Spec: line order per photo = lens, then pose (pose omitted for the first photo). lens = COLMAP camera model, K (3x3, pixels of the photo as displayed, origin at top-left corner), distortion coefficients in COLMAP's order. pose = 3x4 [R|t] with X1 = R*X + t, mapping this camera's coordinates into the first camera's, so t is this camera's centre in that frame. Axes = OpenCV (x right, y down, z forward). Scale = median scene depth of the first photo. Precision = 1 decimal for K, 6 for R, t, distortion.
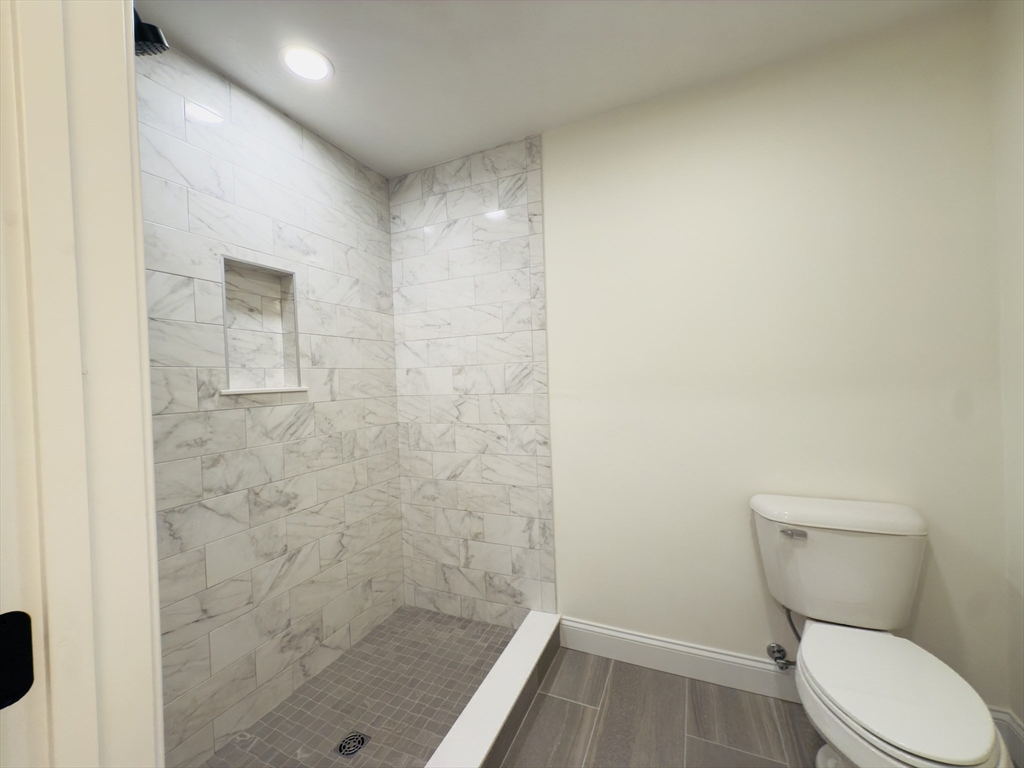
lens RADIAL K [[408.5, 0, 512.2], [0, 408.5, 383.8], [0, 0, 1]] dist [-0.001253, 0.000128]
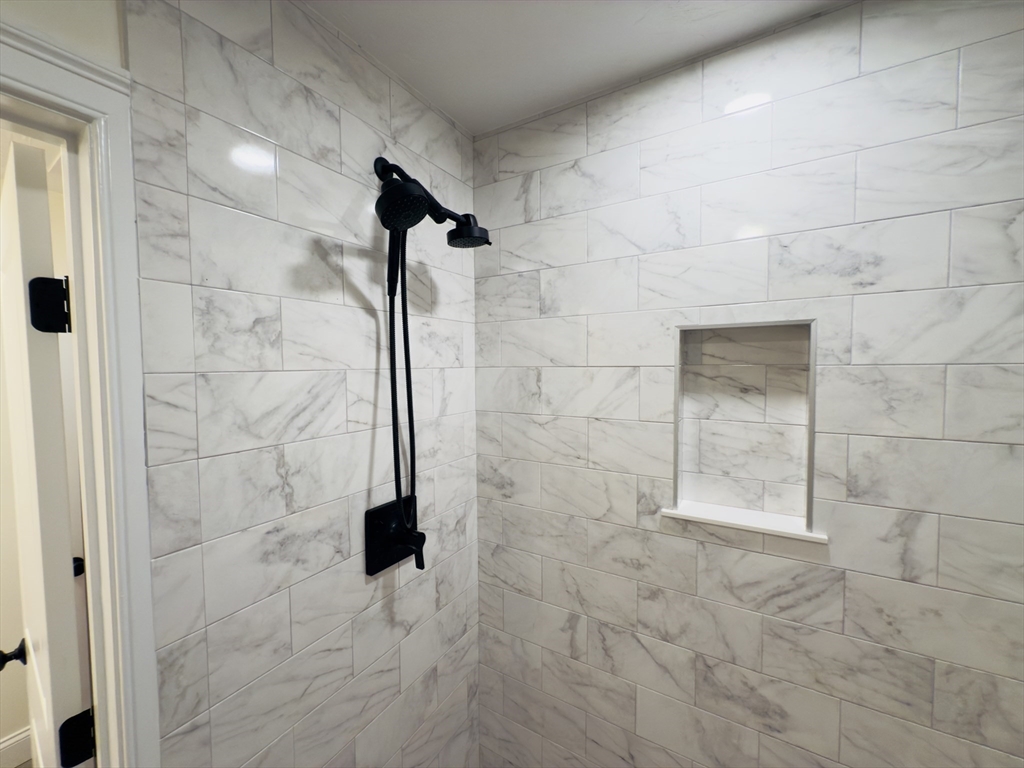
lens RADIAL K [[408.5, 0, 512.7], [0, 408.5, 384.7], [0, 0, 1]] dist [-0.001253, 0.000128]
pose [[-0.121308, 0.085959, -0.988886, 0.049893], [0.002956, 0.996270, 0.086238, -0.260410], [0.992611, 0.007539, -0.121110, 0.752486]]
